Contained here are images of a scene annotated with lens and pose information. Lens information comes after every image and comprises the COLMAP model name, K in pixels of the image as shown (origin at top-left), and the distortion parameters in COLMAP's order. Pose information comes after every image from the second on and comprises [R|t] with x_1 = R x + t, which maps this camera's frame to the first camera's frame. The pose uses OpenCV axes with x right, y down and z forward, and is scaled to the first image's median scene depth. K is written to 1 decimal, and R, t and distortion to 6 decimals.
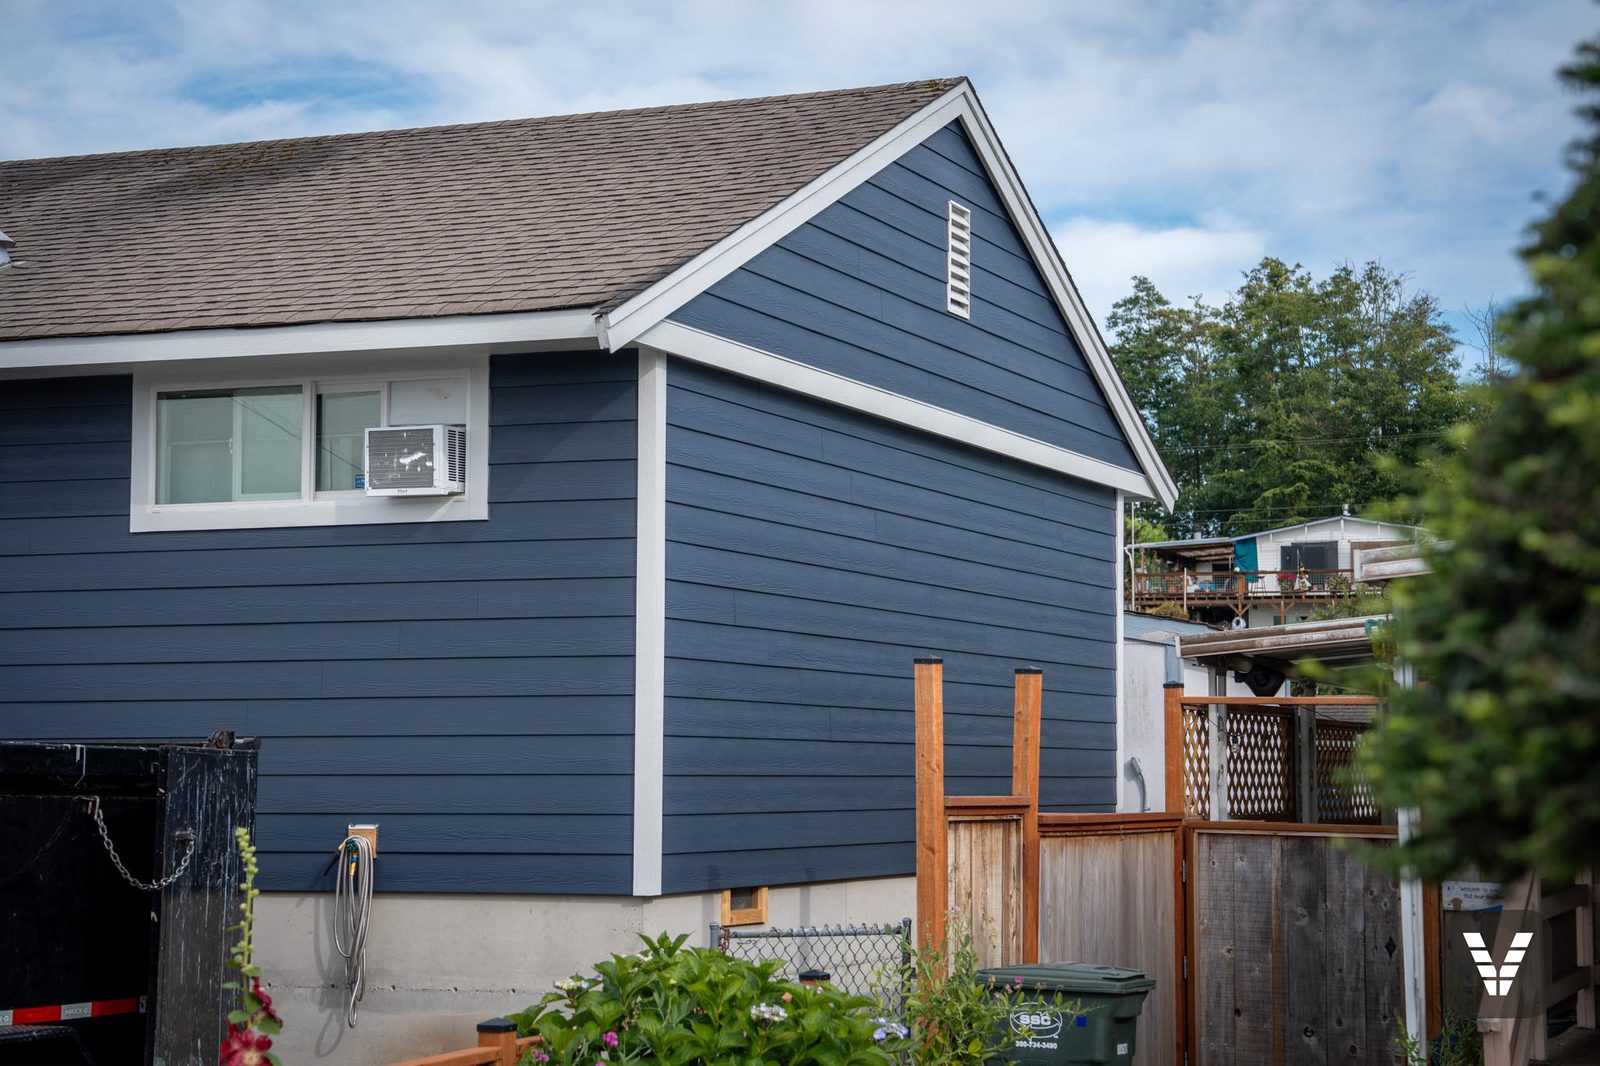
lens RADIAL K [[3042.3, 0, 800.0], [0, 3042.3, 533.0], [0, 0, 1]] dist [0.271458, 0.076678]
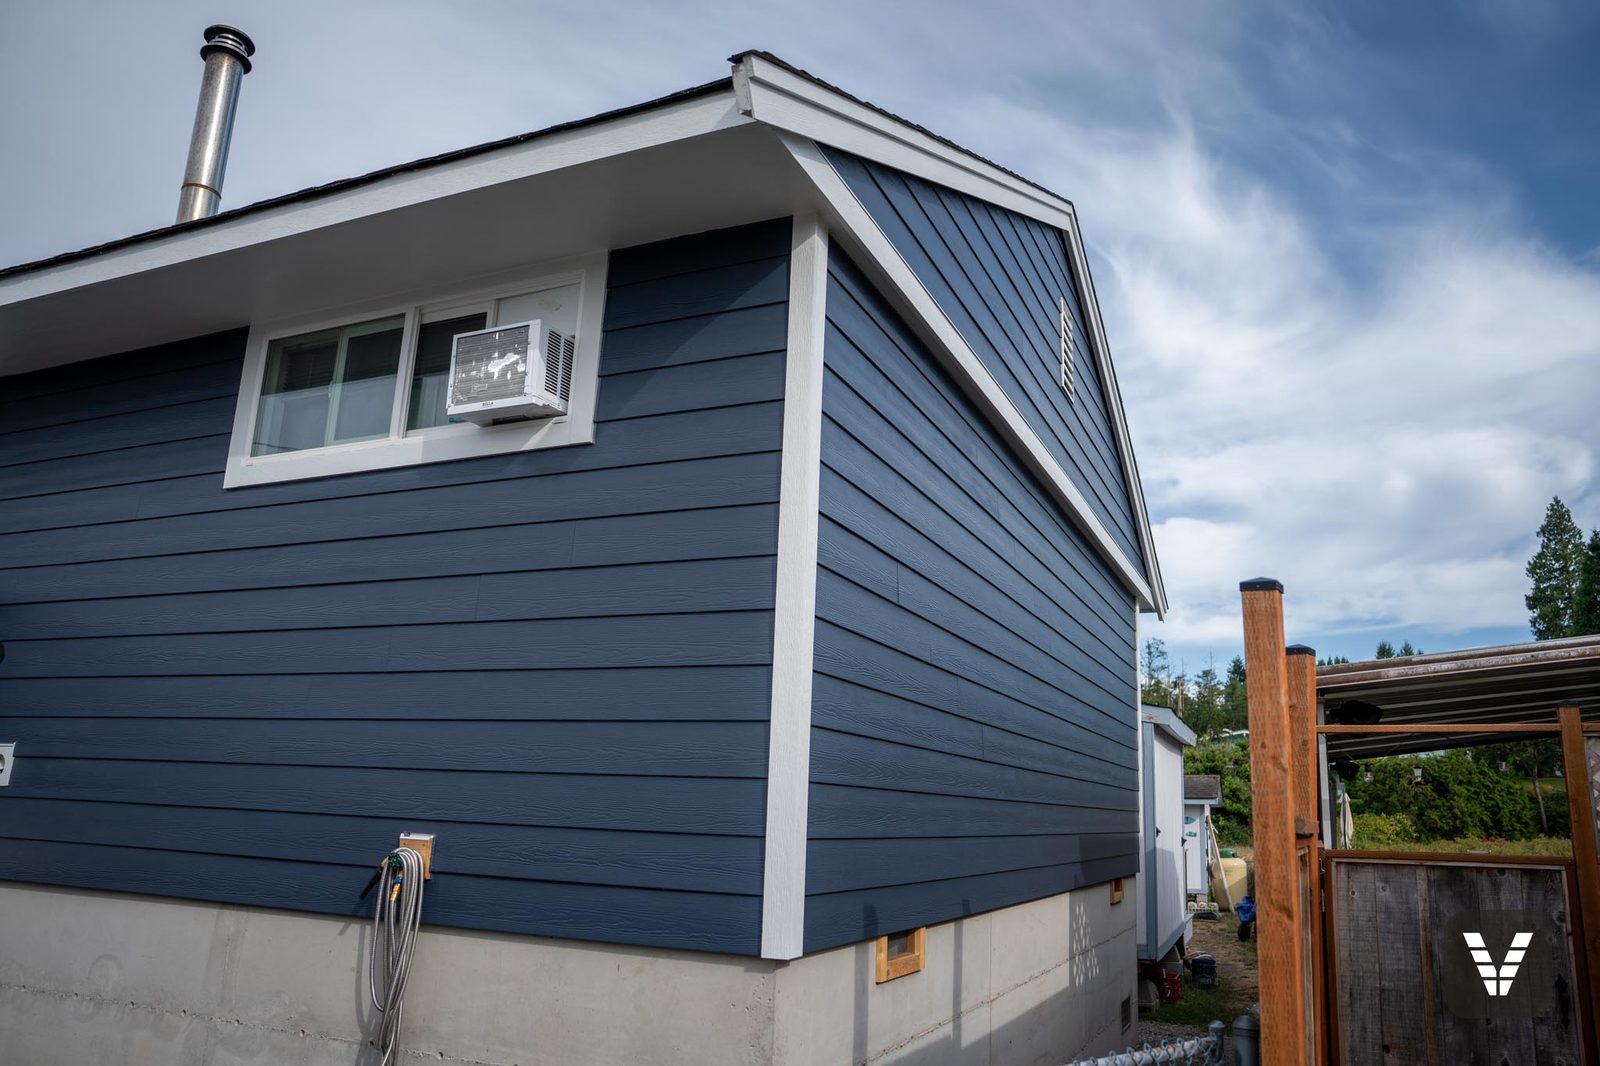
lens RADIAL K [[1156.5, 0, 829.8], [0, 1156.5, 541.5], [0, 0, 1]] dist [-0.127052, 0.094969]
pose [[0.999575, 0.023799, -0.016813, -0.034576], [-0.026124, 0.987532, -0.155234, 0.061507], [0.012909, 0.155608, 0.987735, 0.681787]]
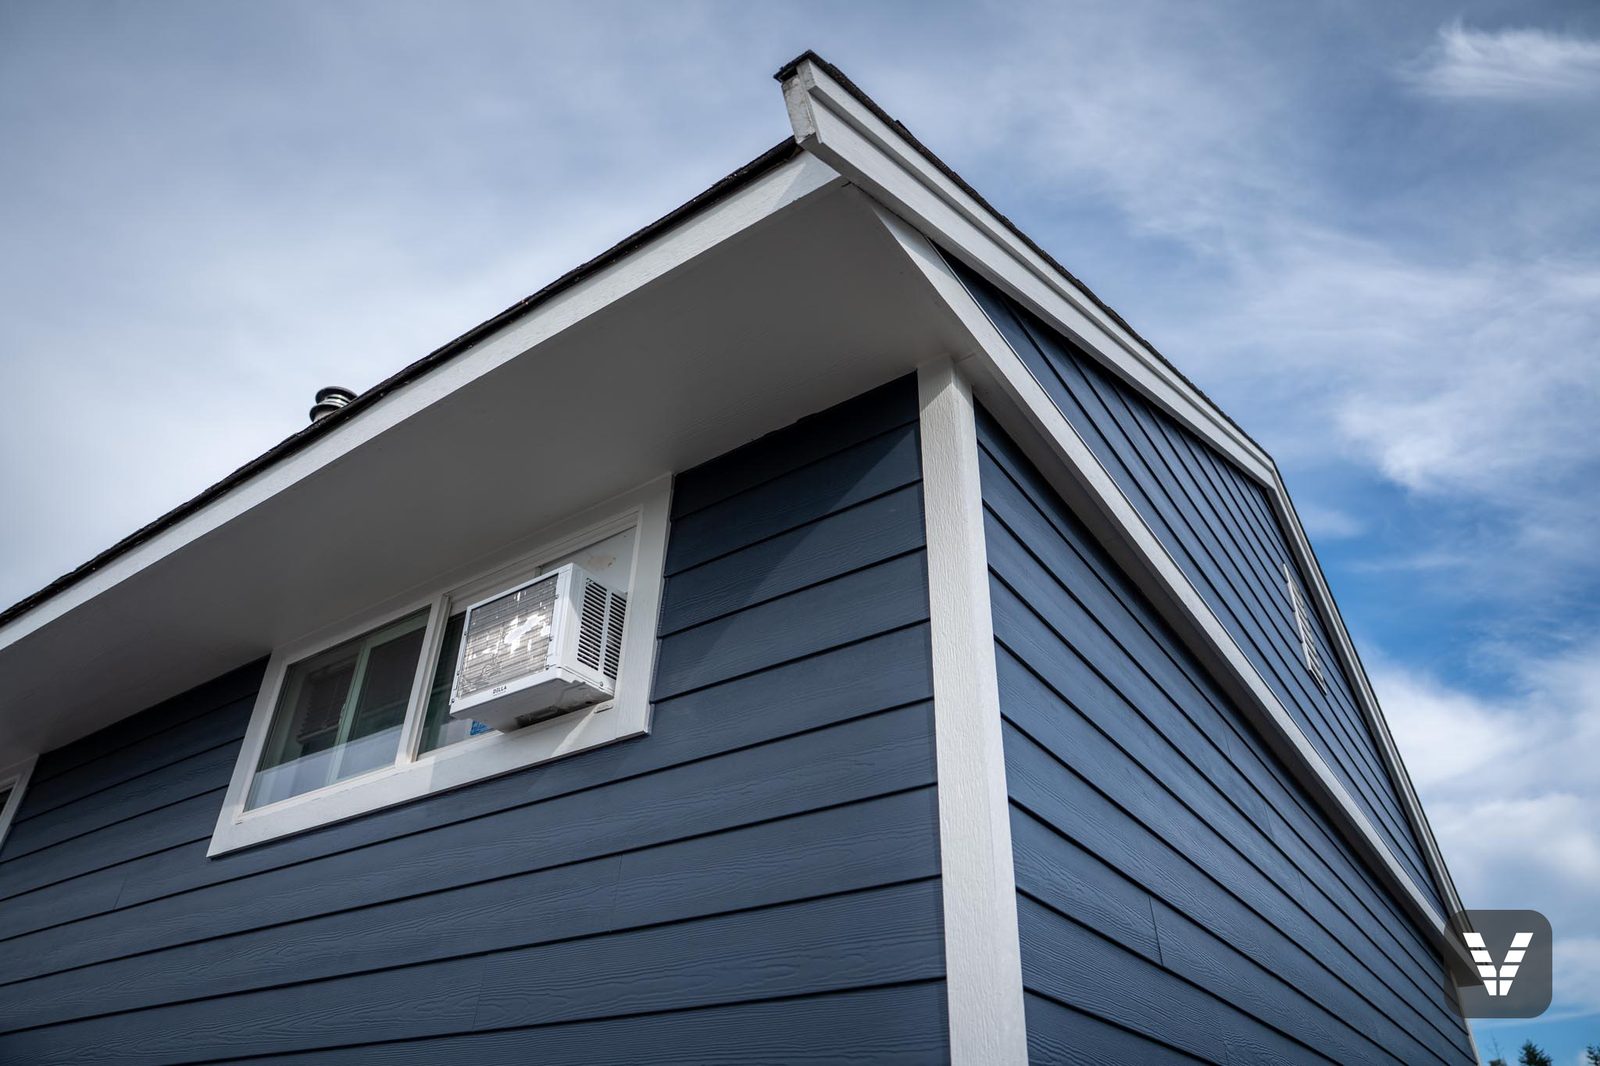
lens RADIAL K [[1088.2, 0, 800.0], [0, 1088.2, 533.0], [0, 0, 1]] dist [-0.063933, 0.001650]
pose [[0.975733, -0.109505, -0.189612, -0.037560], [0.001068, 0.868331, -0.495985, 0.054019], [0.218959, 0.483746, 0.847376, 0.796812]]
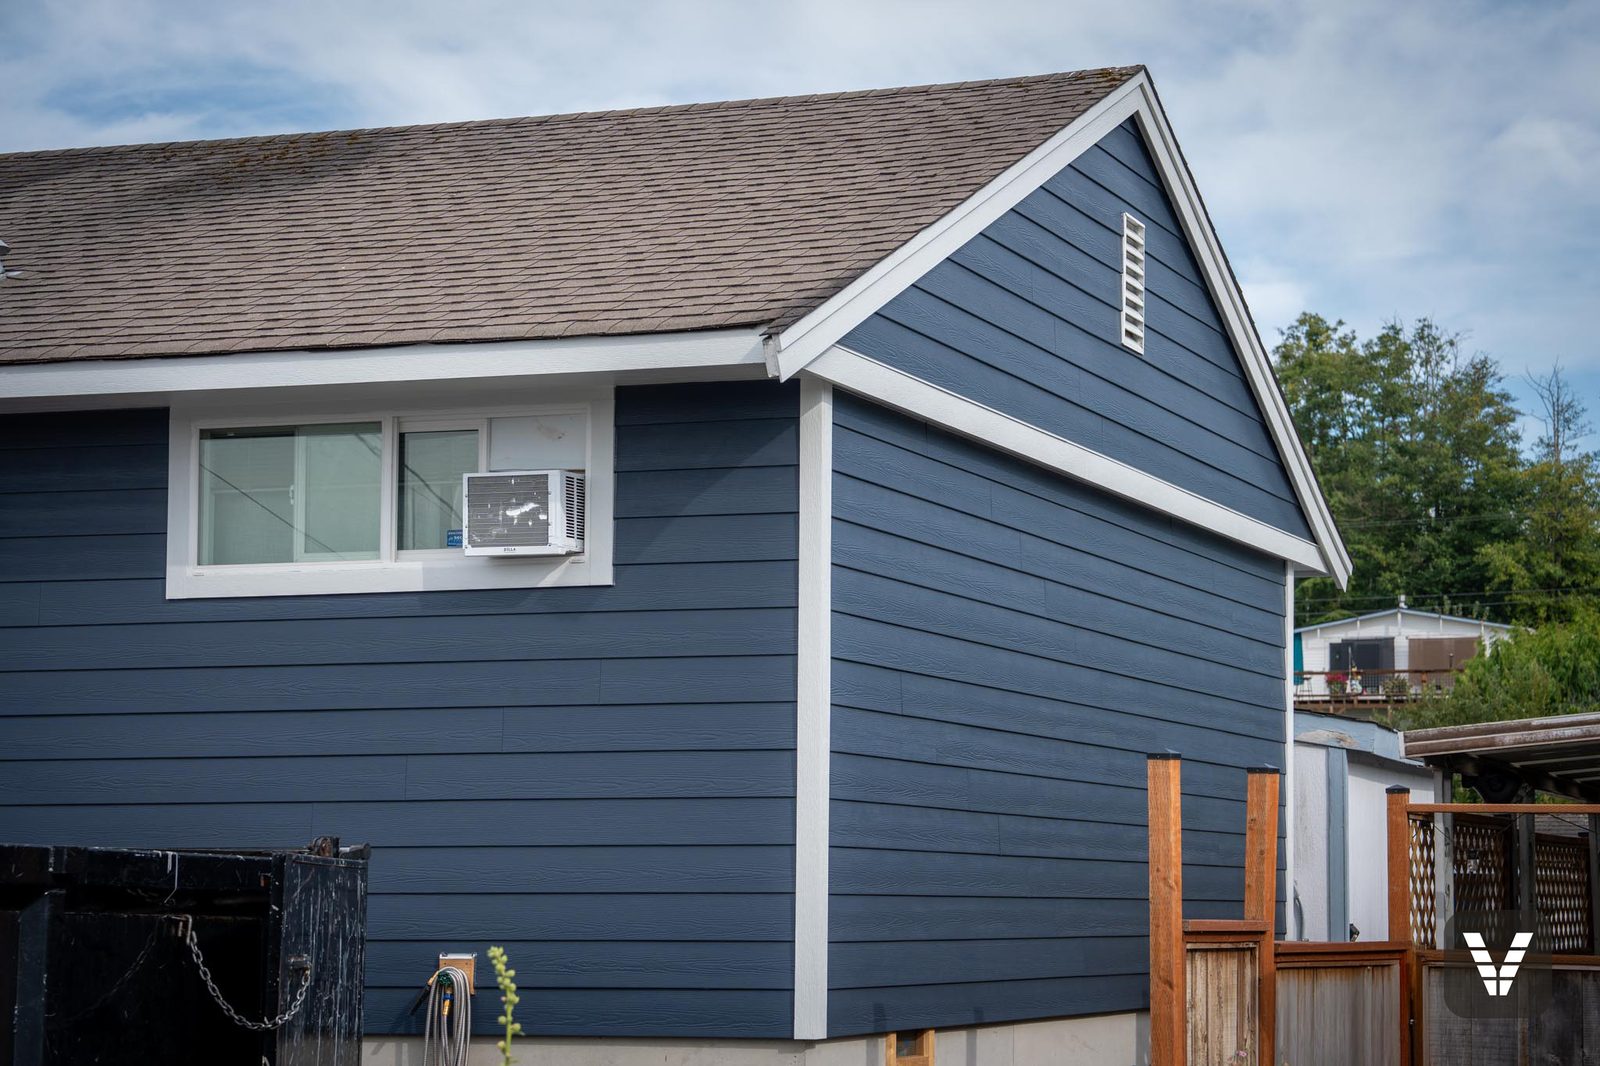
lens RADIAL K [[3515.8, 0, 930.8], [0, 3515.8, 616.2], [0, 0, 1]] dist [0.268392, 0.146226]
pose [[0.998704, 0.005085, 0.050649, -0.061554], [-0.004913, 0.999982, -0.003527, 0.006686], [-0.050666, 0.003274, 0.998710, 0.039676]]
